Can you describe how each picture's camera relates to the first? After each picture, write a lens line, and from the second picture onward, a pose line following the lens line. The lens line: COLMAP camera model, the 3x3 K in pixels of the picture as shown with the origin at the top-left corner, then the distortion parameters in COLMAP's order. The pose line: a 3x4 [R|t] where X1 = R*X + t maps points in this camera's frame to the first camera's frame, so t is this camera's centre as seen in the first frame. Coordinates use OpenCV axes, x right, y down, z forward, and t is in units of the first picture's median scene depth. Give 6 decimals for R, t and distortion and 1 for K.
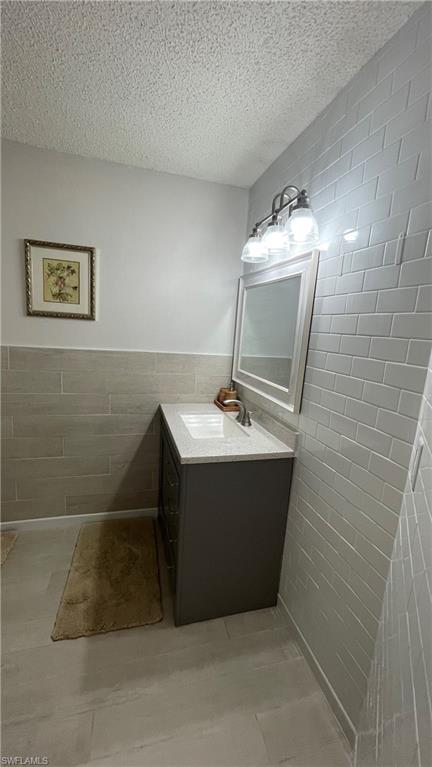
lens RADIAL K [[313.5, 0, 217.0], [0, 313.5, 384.0], [0, 0, 1]] dist [-0.002464, 0.000347]
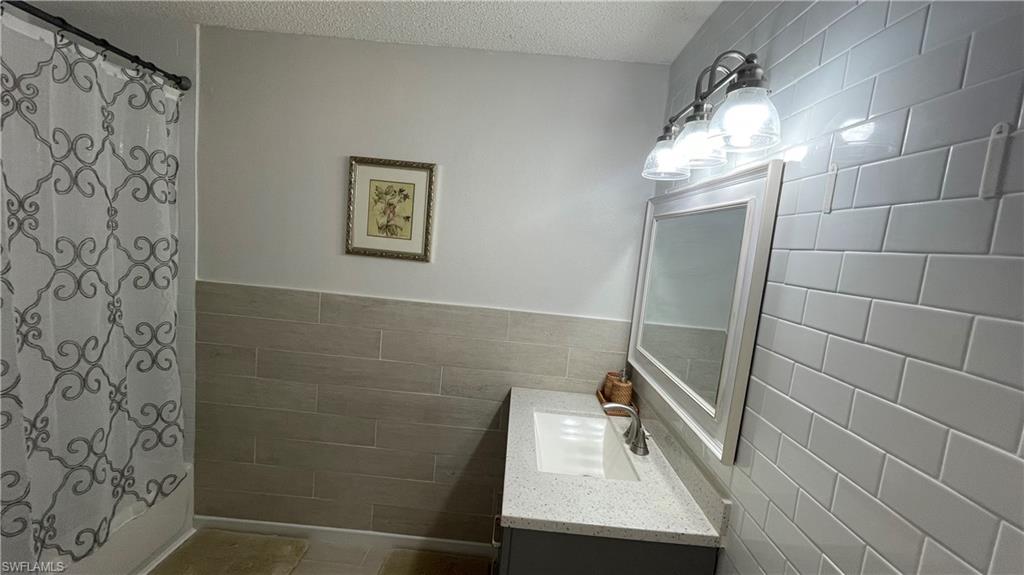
lens RADIAL K [[418.6, 0, 510.3], [0, 418.6, 289.8], [0, 0, 1]] dist [-0.002464, 0.000347]
pose [[0.955077, 0.055736, -0.291069, 0.073470], [-0.081938, 0.993532, -0.078611, -0.085229], [0.284805, 0.098929, 0.953467, 0.158399]]
